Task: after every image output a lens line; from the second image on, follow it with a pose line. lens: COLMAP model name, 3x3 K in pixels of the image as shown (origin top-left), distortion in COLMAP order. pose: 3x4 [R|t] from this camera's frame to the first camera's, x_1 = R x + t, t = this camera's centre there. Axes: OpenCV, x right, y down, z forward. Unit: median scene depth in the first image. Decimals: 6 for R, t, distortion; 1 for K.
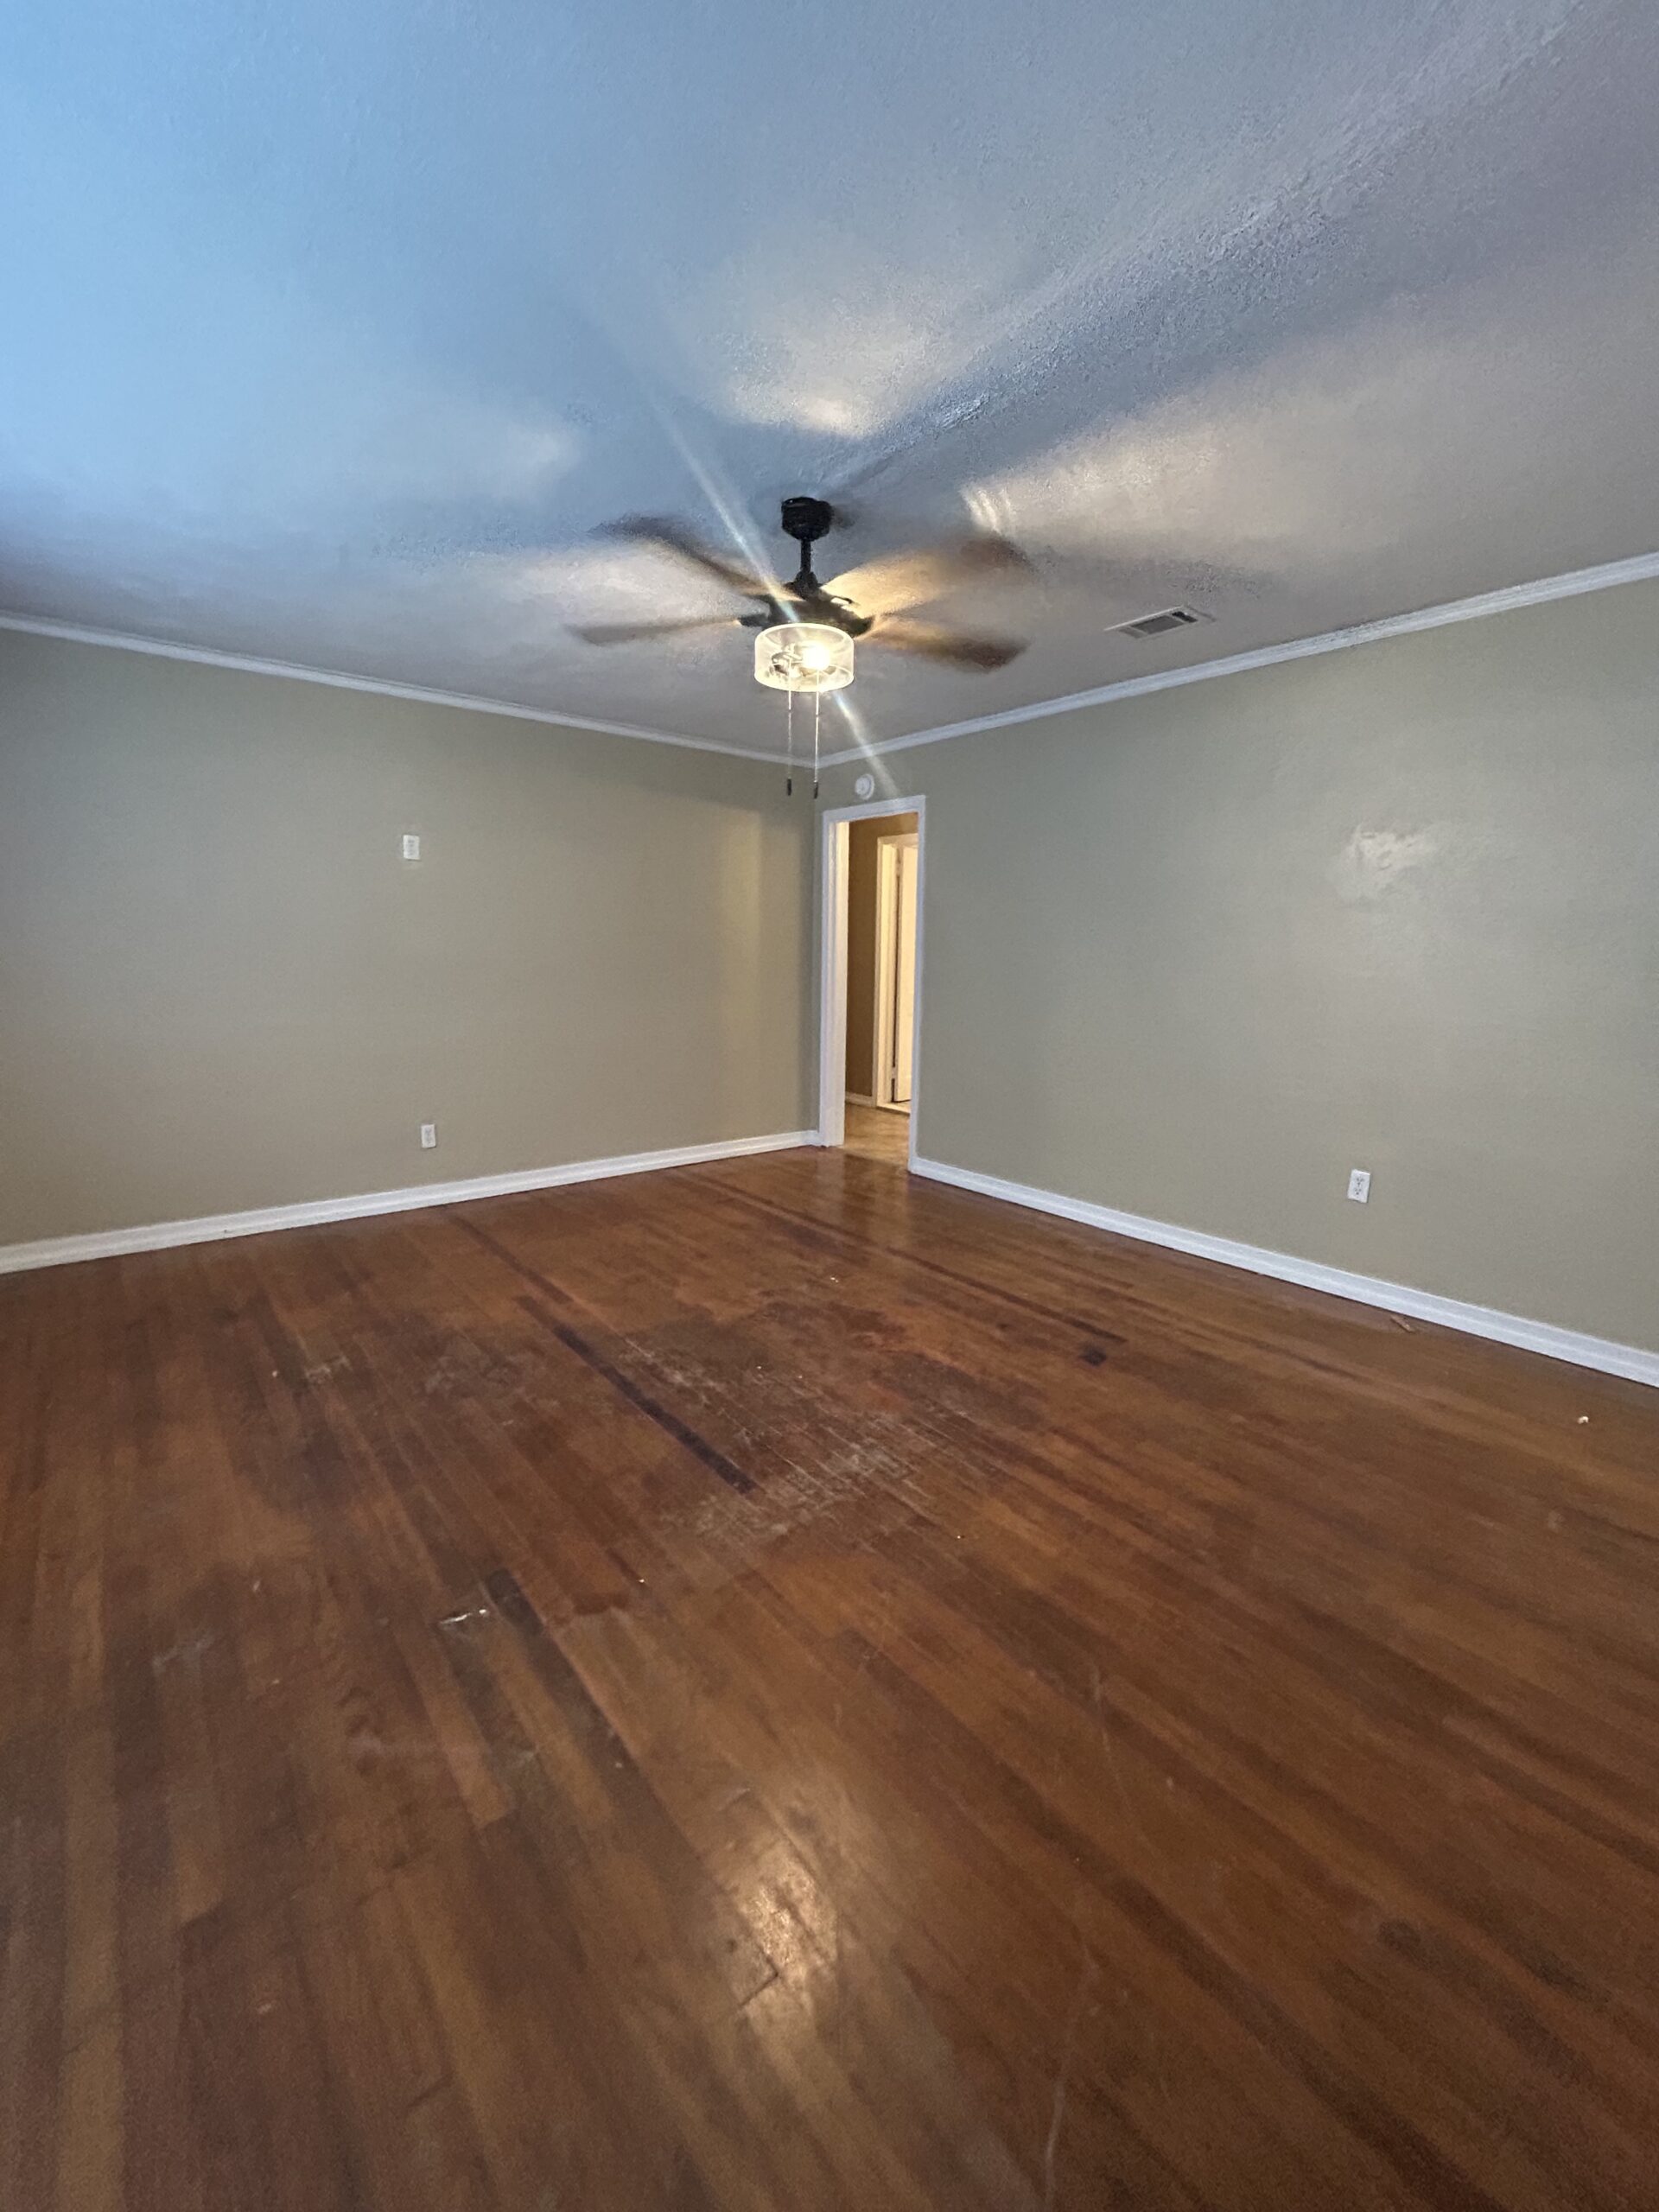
lens RADIAL K [[892.2, 0, 831.4], [0, 892.2, 1099.3], [0, 0, 1]] dist [0.000940, -0.000060]
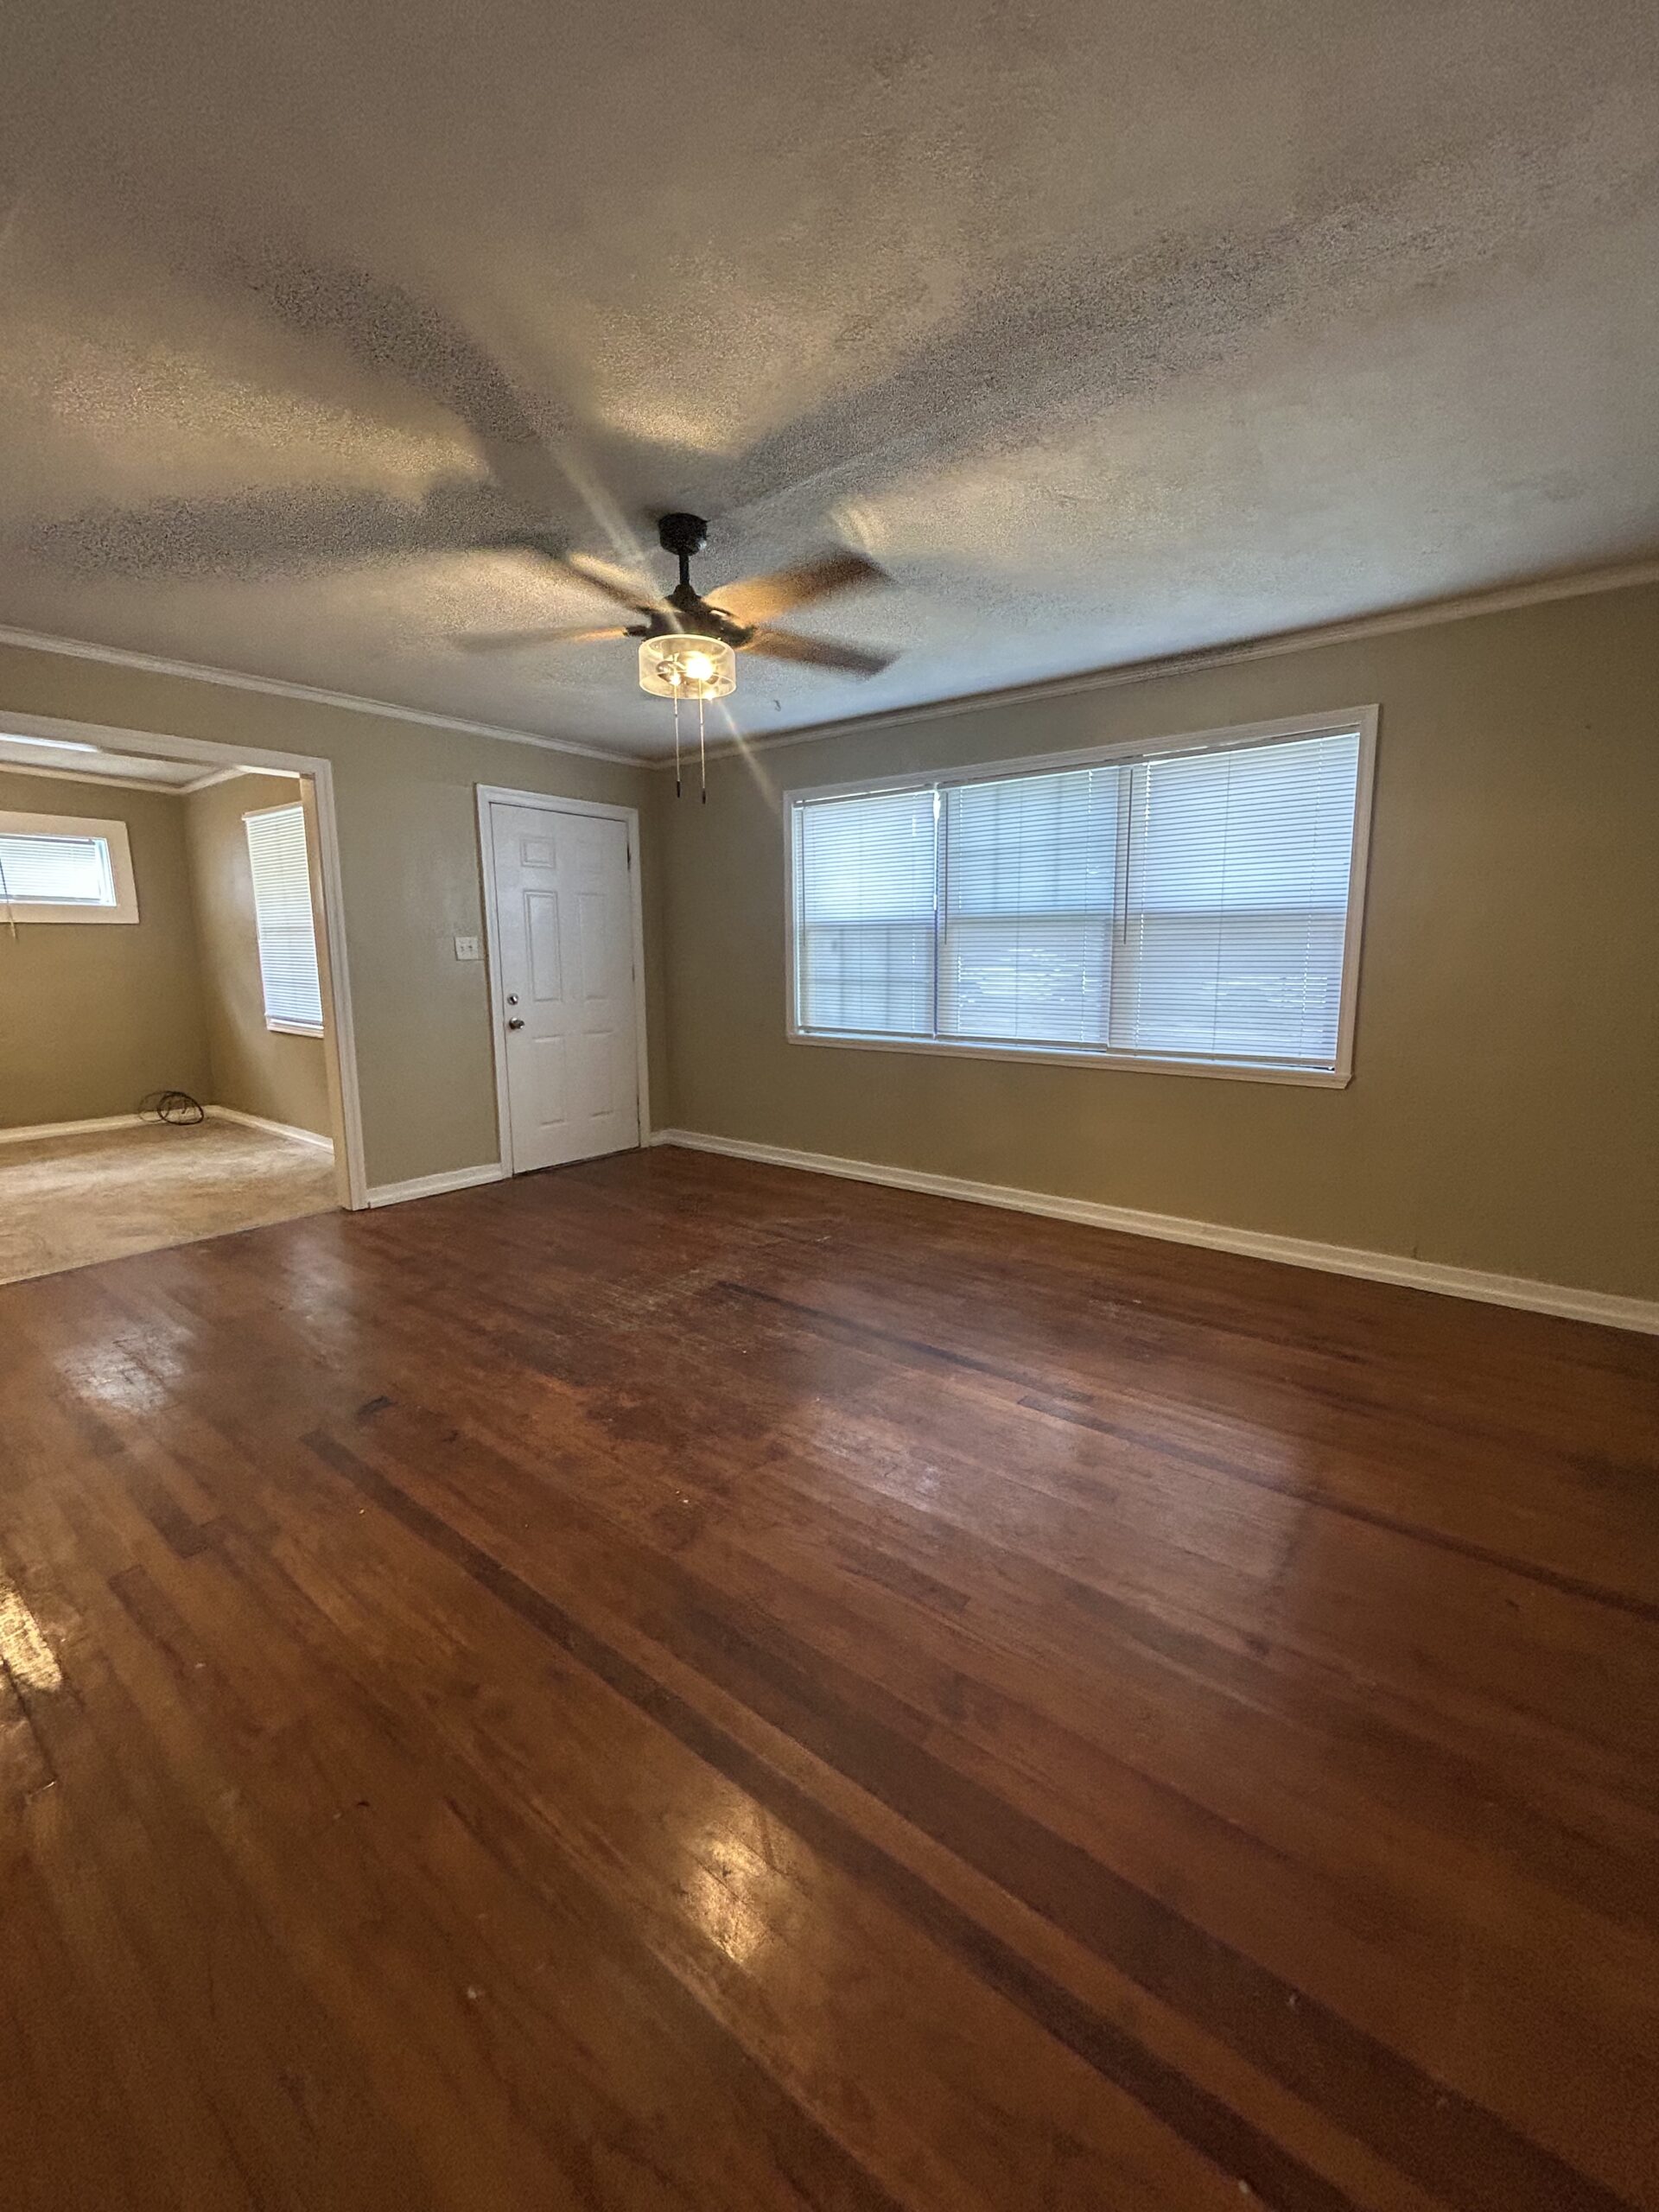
lens RADIAL K [[899.9, 0, 825.4], [0, 899.9, 1100.6], [0, 0, 1]] dist [0.000141, 0.000568]
pose [[-0.978721, 0.024581, -0.203716, 0.037988], [-0.043138, 0.945964, 0.321389, -0.360772], [0.200608, 0.323338, -0.924775, 2.169604]]
